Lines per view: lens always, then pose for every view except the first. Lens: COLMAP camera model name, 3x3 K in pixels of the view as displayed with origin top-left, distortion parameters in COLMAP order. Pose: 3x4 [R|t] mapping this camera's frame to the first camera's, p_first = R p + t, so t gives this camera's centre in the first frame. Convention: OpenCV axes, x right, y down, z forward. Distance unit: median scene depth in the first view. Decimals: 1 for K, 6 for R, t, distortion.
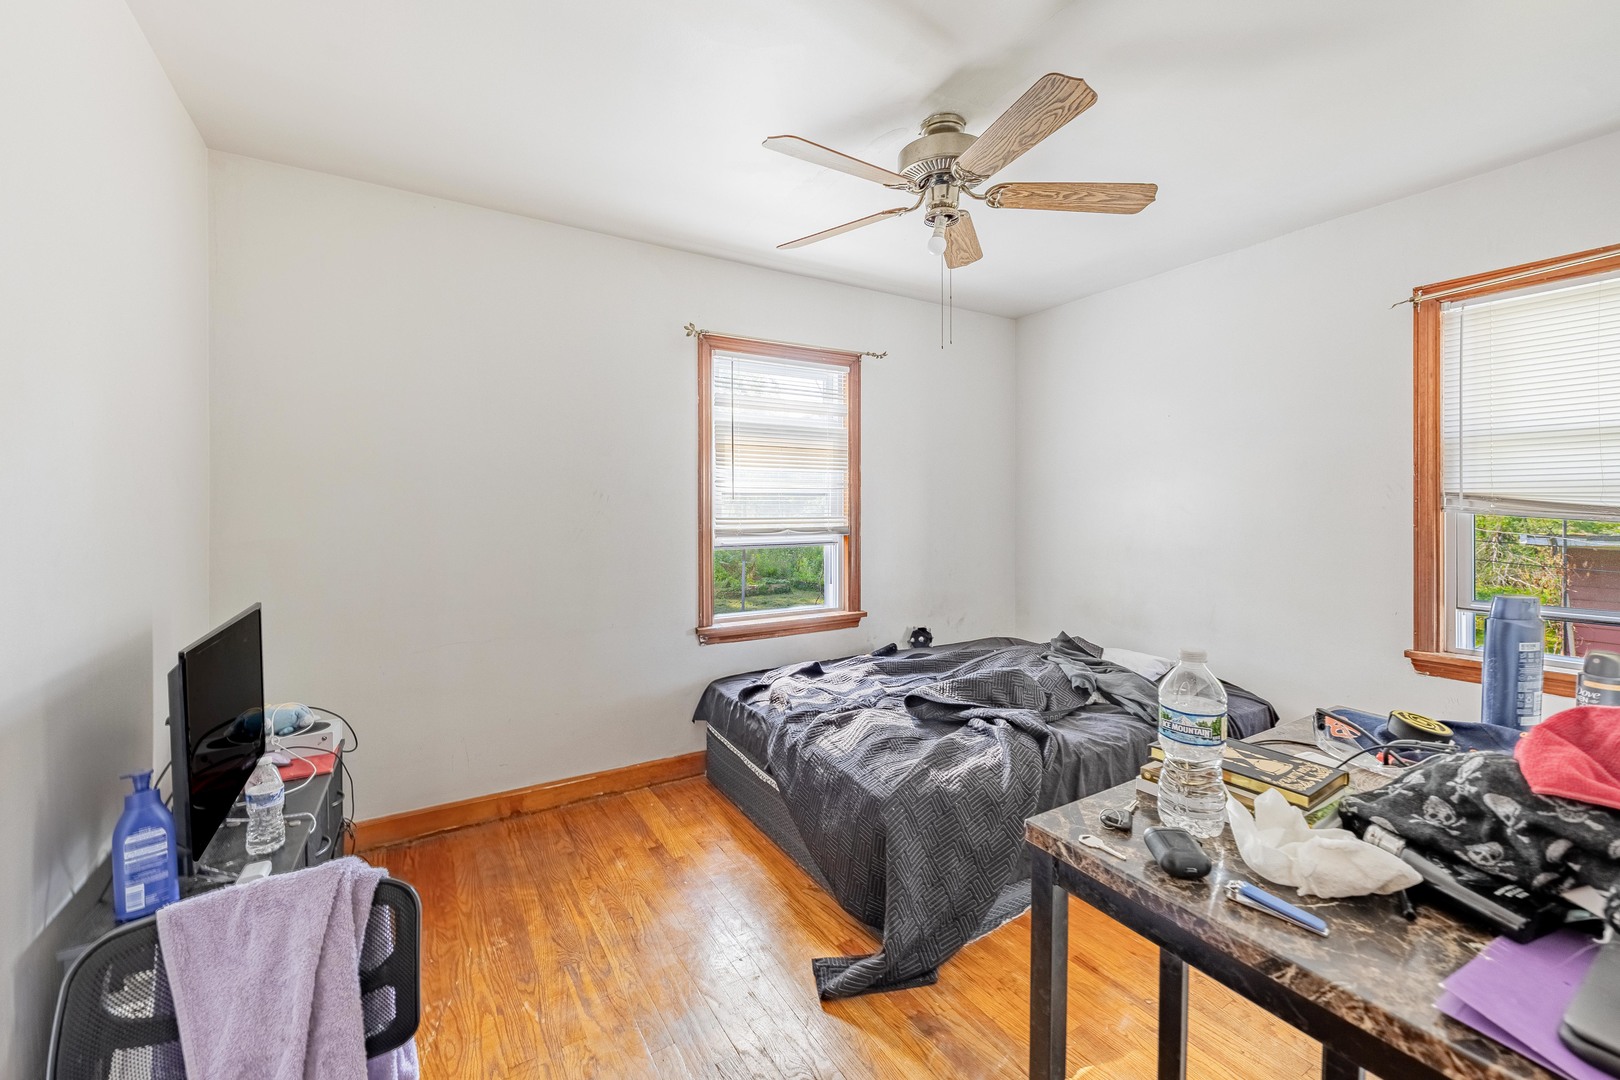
lens RADIAL K [[663.0, 0, 816.1], [0, 663.0, 529.8], [0, 0, 1]] dist [0.002321, -0.000059]
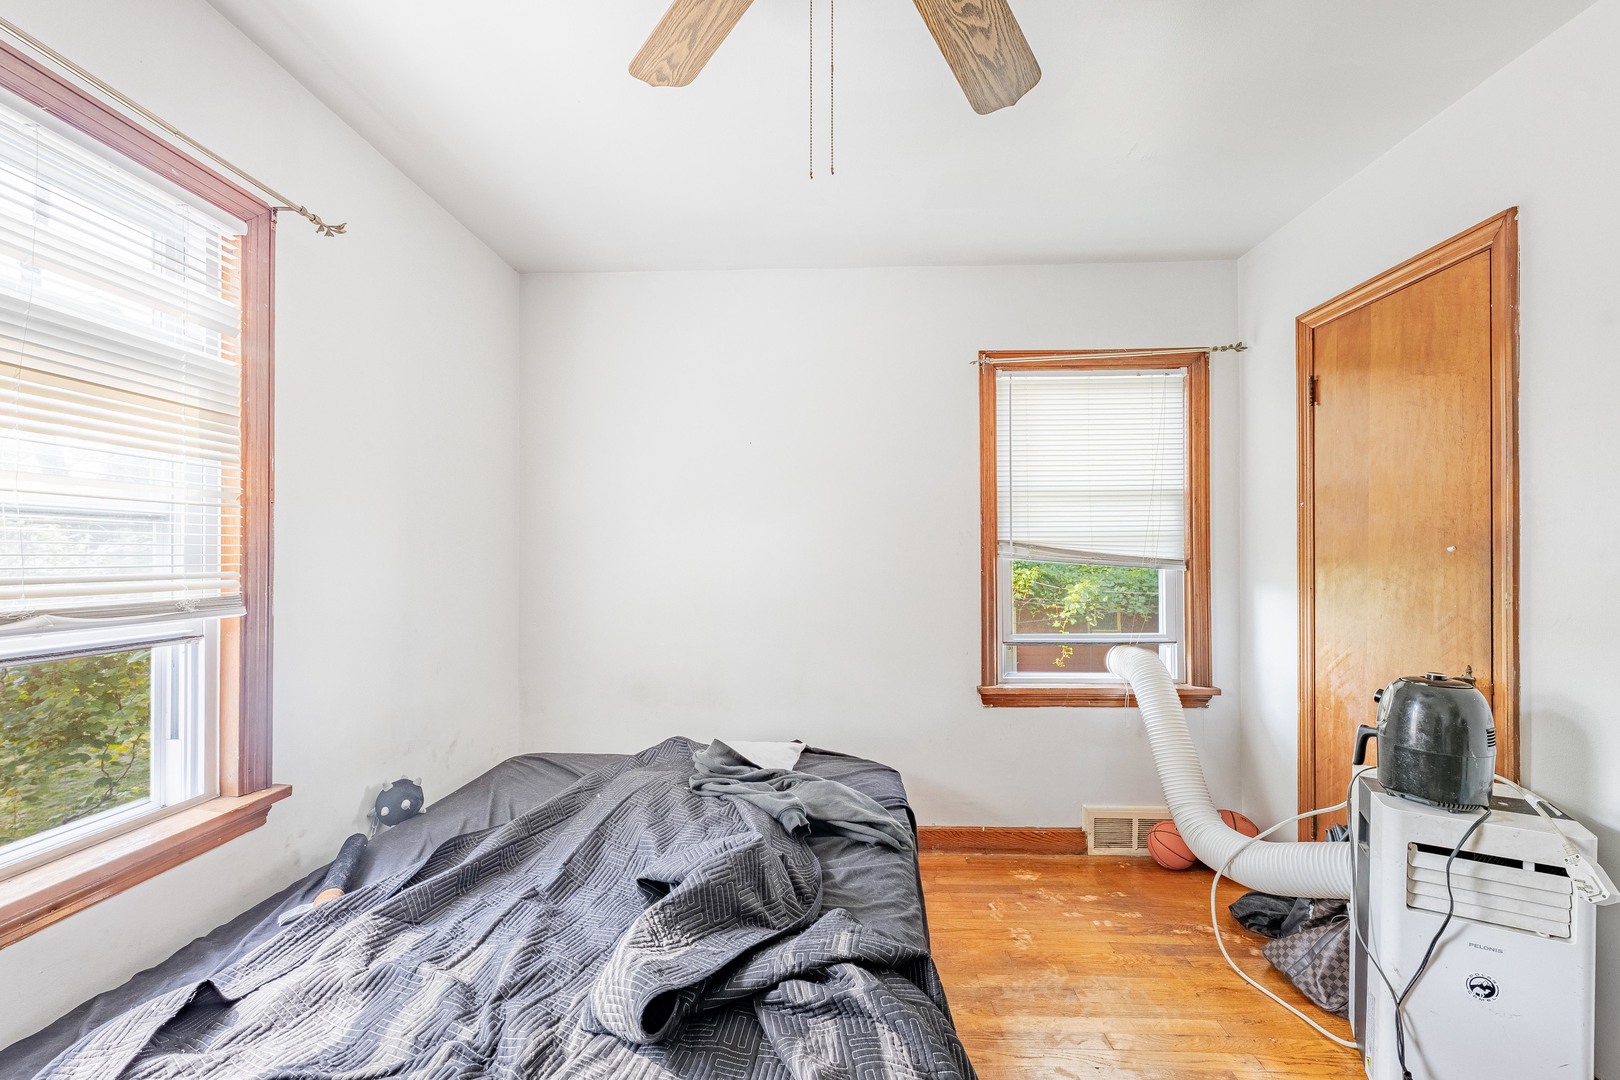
lens RADIAL K [[656.6, 0, 817.6], [0, 656.6, 552.1], [0, 0, 1]] dist [0.003264, -0.004245]
pose [[0.550297, 0.004741, 0.834956, -0.120594], [0.027934, 0.999320, -0.024085, -0.015226], [-0.834502, 0.036577, 0.549790, 0.562456]]
